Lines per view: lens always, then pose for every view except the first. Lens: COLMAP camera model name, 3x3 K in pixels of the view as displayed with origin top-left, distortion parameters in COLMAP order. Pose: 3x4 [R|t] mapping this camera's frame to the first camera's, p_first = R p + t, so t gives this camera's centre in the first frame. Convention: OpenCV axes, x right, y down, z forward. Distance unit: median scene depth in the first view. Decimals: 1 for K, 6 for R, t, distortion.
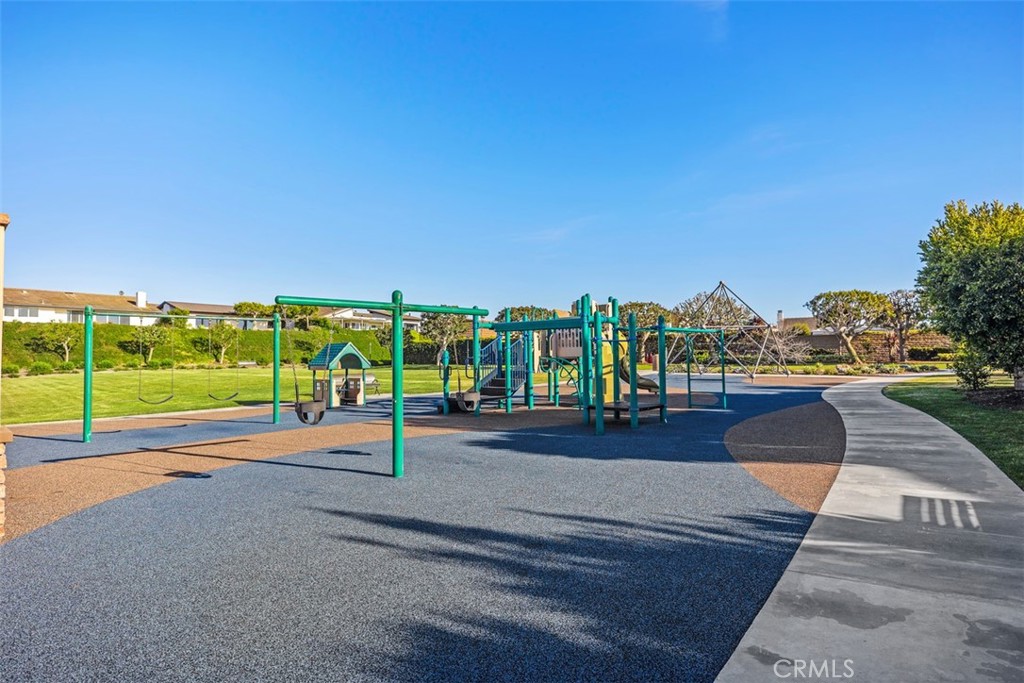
lens RADIAL K [[604.3, 0, 512.0], [0, 604.3, 341.5], [0, 0, 1]] dist [0.001867, 0.002035]
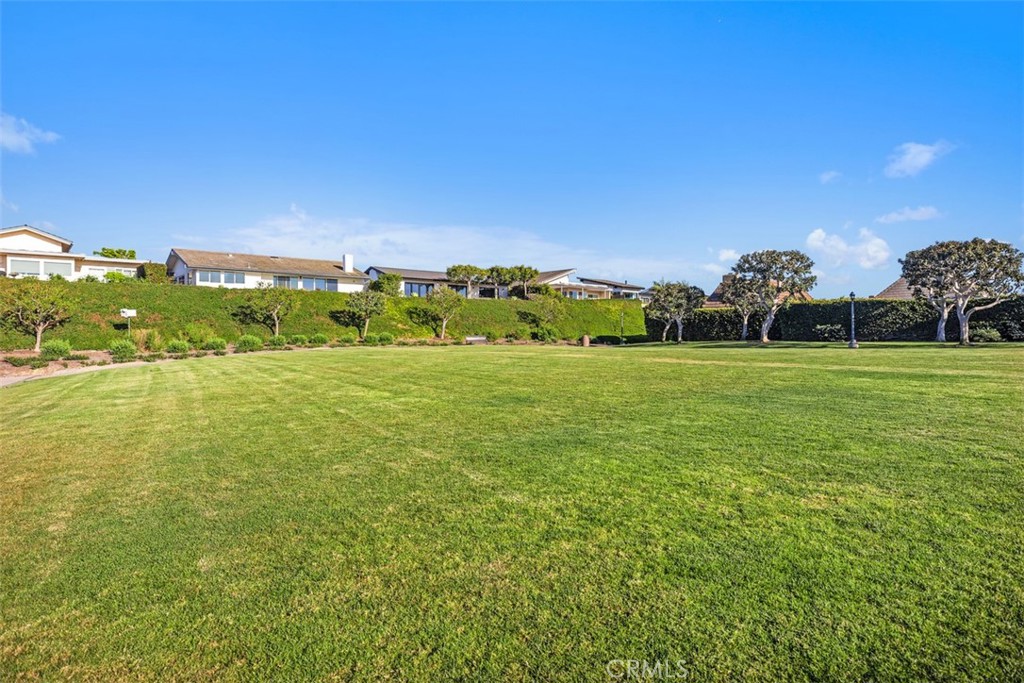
lens RADIAL K [[604.3, 0, 512.0], [0, 604.3, 341.5], [0, 0, 1]] dist [0.001867, 0.002035]
pose [[0.970046, 0.004045, -0.242888, -0.209074], [0.004619, 0.999373, 0.035093, 0.012804], [0.242878, -0.035164, 0.969419, 0.261986]]
